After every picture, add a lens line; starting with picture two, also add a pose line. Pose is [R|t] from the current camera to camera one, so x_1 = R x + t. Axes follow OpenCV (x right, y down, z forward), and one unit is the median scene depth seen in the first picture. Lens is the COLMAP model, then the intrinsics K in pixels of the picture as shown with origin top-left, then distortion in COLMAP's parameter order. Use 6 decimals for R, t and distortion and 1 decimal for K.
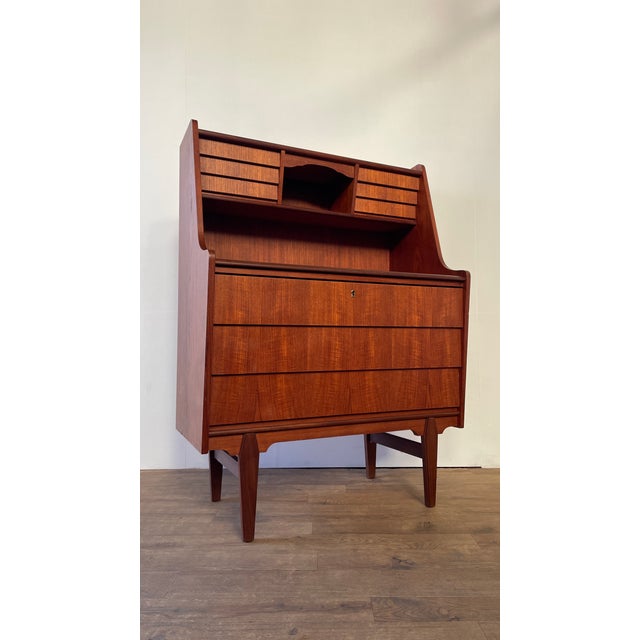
lens RADIAL K [[484.9, 0, 324.7], [0, 484.9, 317.2], [0, 0, 1]] dist [0.082651, -0.109527]
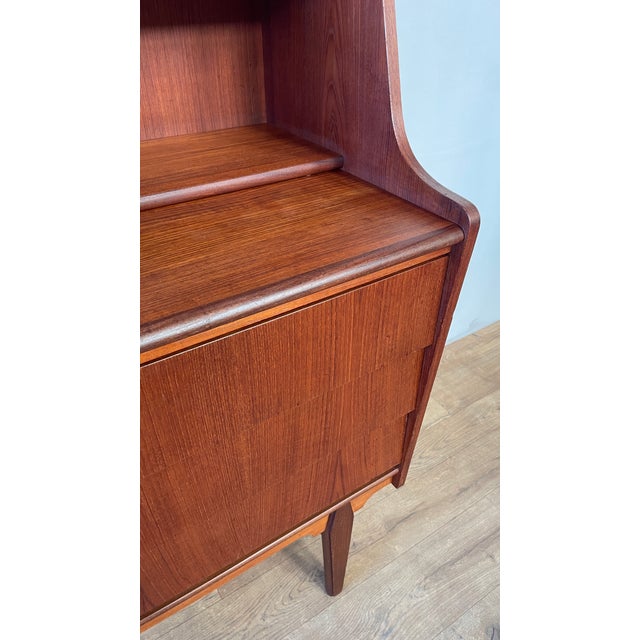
lens RADIAL K [[484.9, 0, 315.7], [0, 484.9, 318.5], [0, 0, 1]] dist [0.082651, -0.109527]
pose [[0.992425, -0.069832, 0.101079, 0.158649], [-0.007439, 0.787082, 0.616803, -0.246996], [-0.122631, -0.612883, 0.780600, 0.752095]]
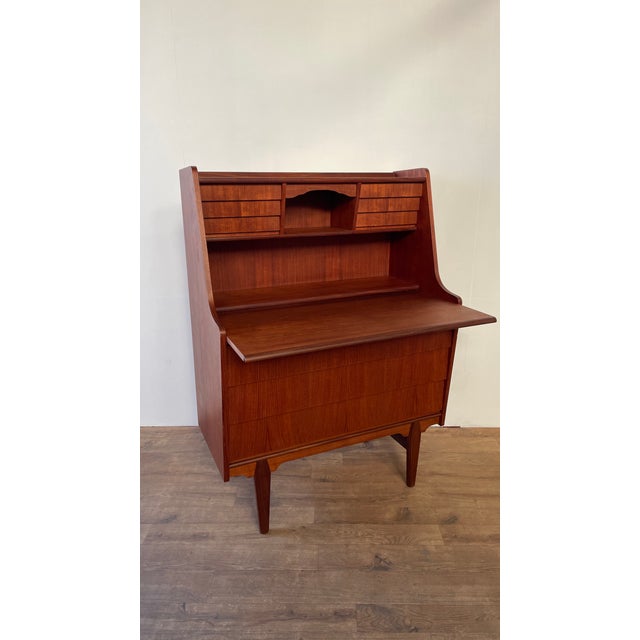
lens RADIAL K [[484.9, 0, 322.1], [0, 484.9, 316.6], [0, 0, 1]] dist [0.082651, -0.109527]
pose [[0.999883, 0.007452, -0.013380, 0.007277], [-0.002619, 0.943980, 0.329993, -0.426092], [0.015089, -0.329919, 0.943889, -0.022473]]
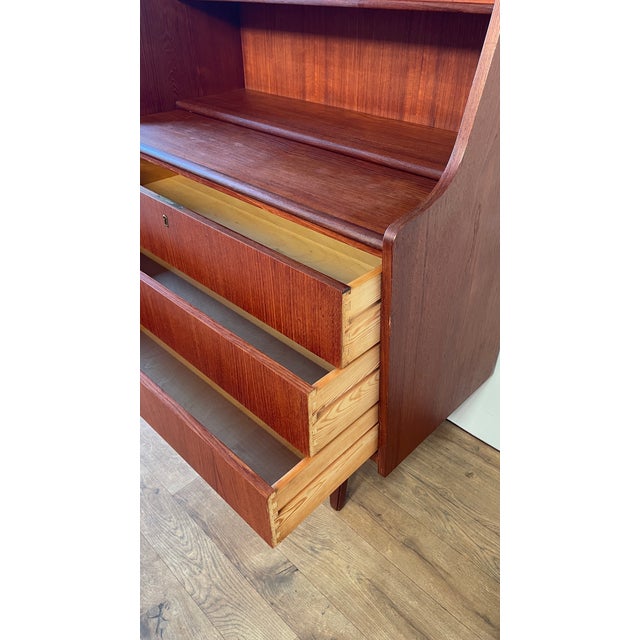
lens RADIAL K [[484.9, 0, 316.0], [0, 484.9, 321.8], [0, 0, 1]] dist [0.082651, -0.109527]
pose [[0.334510, 0.545301, -0.768602, 0.627976], [0.051867, 0.803697, 0.592773, -0.275500], [0.940964, -0.238154, 0.240562, 0.876875]]
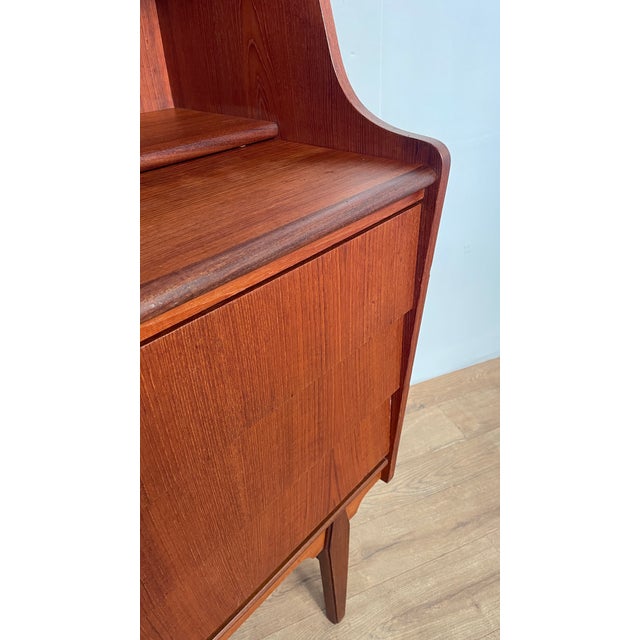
lens RADIAL K [[484.9, 0, 323.3], [0, 484.9, 319.9], [0, 0, 1]] dist [0.082651, -0.109527]
pose [[0.923594, -0.231309, 0.305729, 0.115220], [0.015276, 0.819043, 0.573528, -0.188138], [-0.383068, -0.525037, 0.759997, 0.782395]]
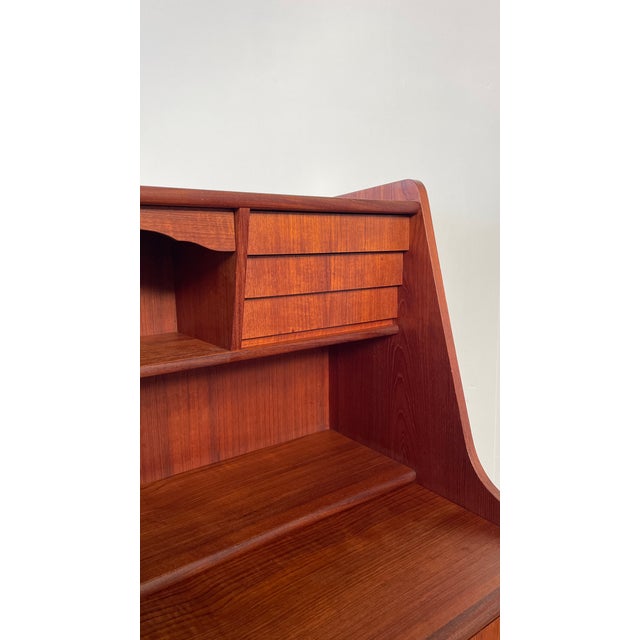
lens RADIAL K [[484.9, 0, 322.0], [0, 484.9, 317.8], [0, 0, 1]] dist [0.082651, -0.109527]
pose [[0.983390, -0.040119, 0.177018, 0.064592], [0.003553, 0.979335, 0.202215, -0.341973], [-0.181473, -0.198227, 0.963210, 0.752329]]
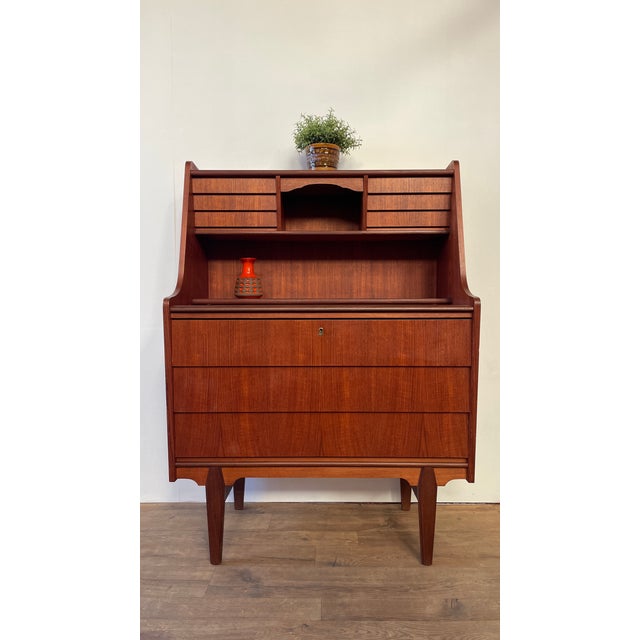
lens RADIAL K [[484.9, 0, 322.9], [0, 484.9, 319.7], [0, 0, 1]] dist [0.082651, -0.109527]
pose [[0.896898, 0.016292, -0.441938, 0.442771], [0.022216, 0.996400, 0.081819, -0.138023], [0.441680, -0.083202, 0.893306, 0.155933]]
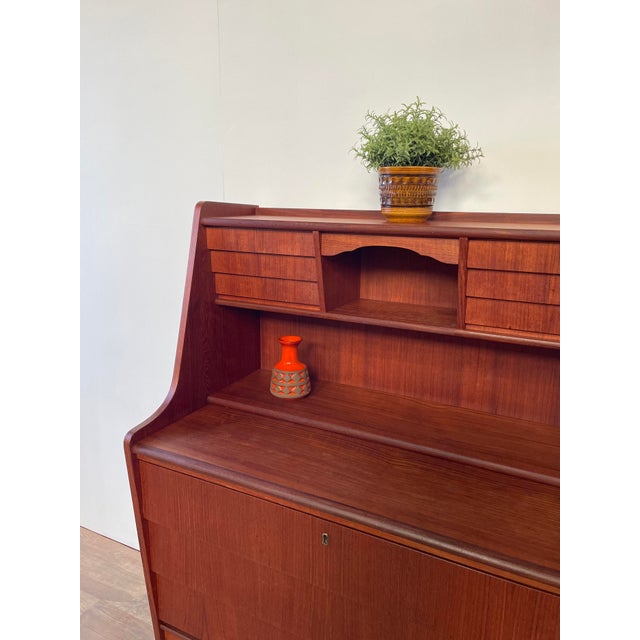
lens RADIAL K [[520.4, 0, 317.8], [0, 520.4, 314.5], [0, 0, 1]] dist [0.066987, -0.075649]
pose [[0.593161, 0.189891, -0.782369, 0.440496], [0.029829, 0.965935, 0.257060, -0.418367], [0.804531, -0.175816, 0.567291, 0.650754]]
